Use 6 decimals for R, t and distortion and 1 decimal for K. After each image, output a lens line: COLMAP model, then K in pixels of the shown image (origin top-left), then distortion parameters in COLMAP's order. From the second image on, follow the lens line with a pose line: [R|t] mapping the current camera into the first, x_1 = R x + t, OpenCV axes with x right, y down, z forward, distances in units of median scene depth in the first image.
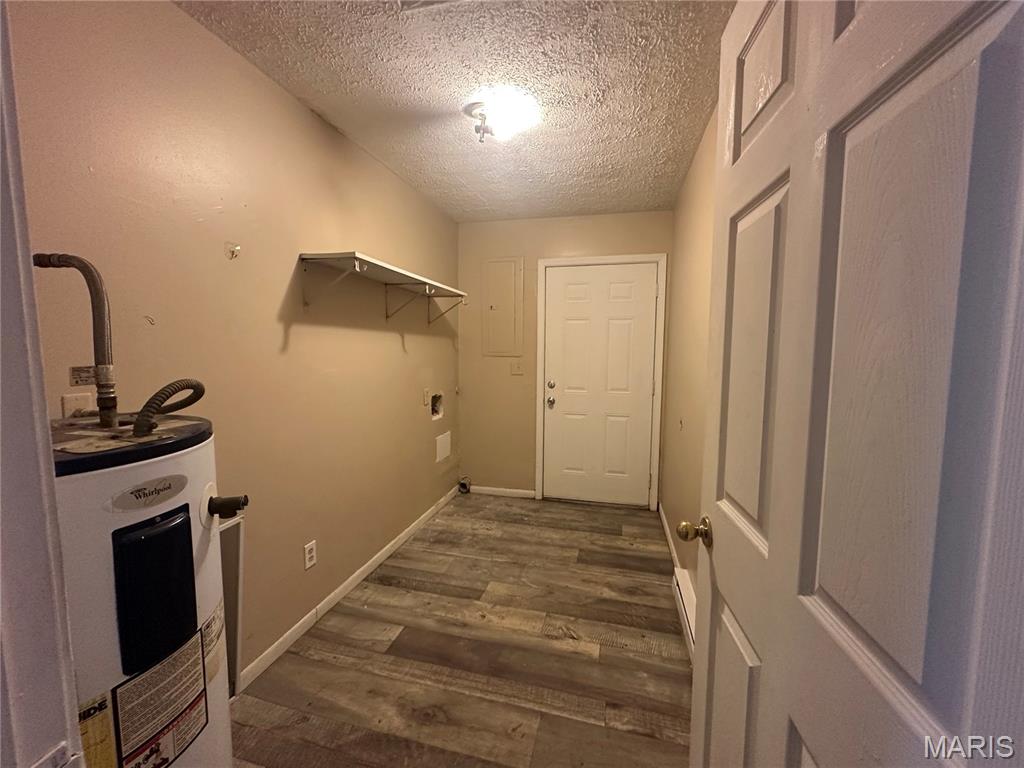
lens RADIAL K [[409.1, 0, 512.0], [0, 409.1, 384.0], [0, 0, 1]] dist [-0.001367, 0.000786]
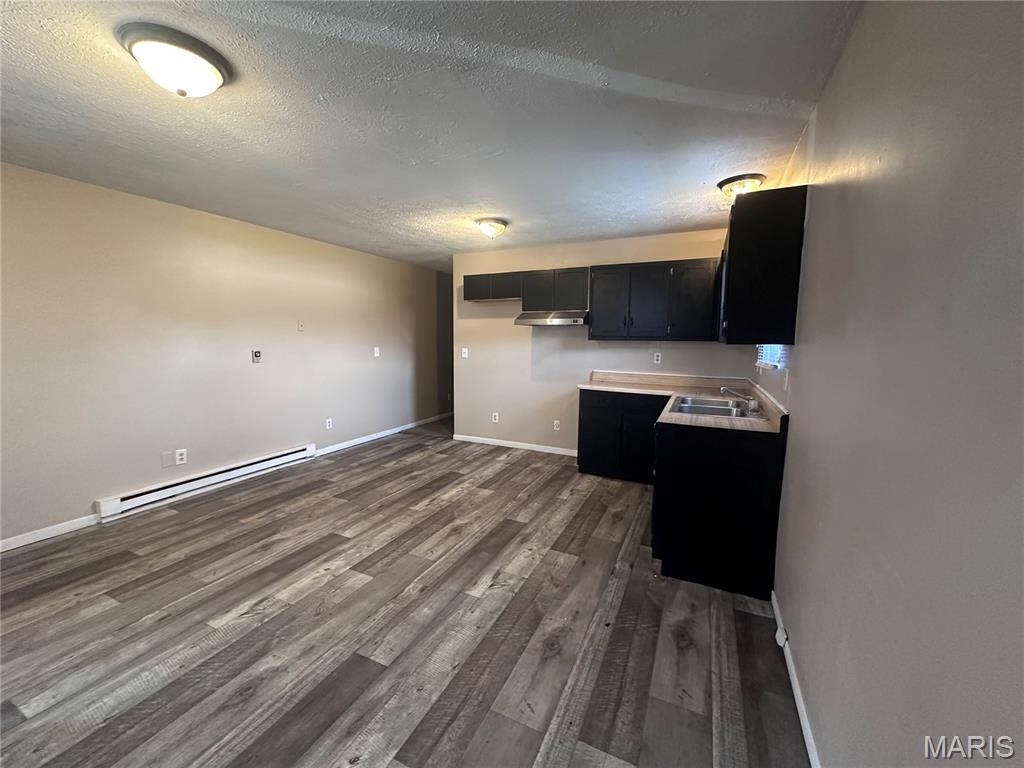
lens RADIAL K [[408.7, 0, 512.9], [0, 408.7, 382.7], [0, 0, 1]] dist [0.000170, 0.000073]
pose [[-0.188603, 0.107115, -0.976194, 1.061933], [-0.085320, 0.988488, 0.124948, -0.183926], [0.978340, 0.106854, -0.177293, 1.930307]]
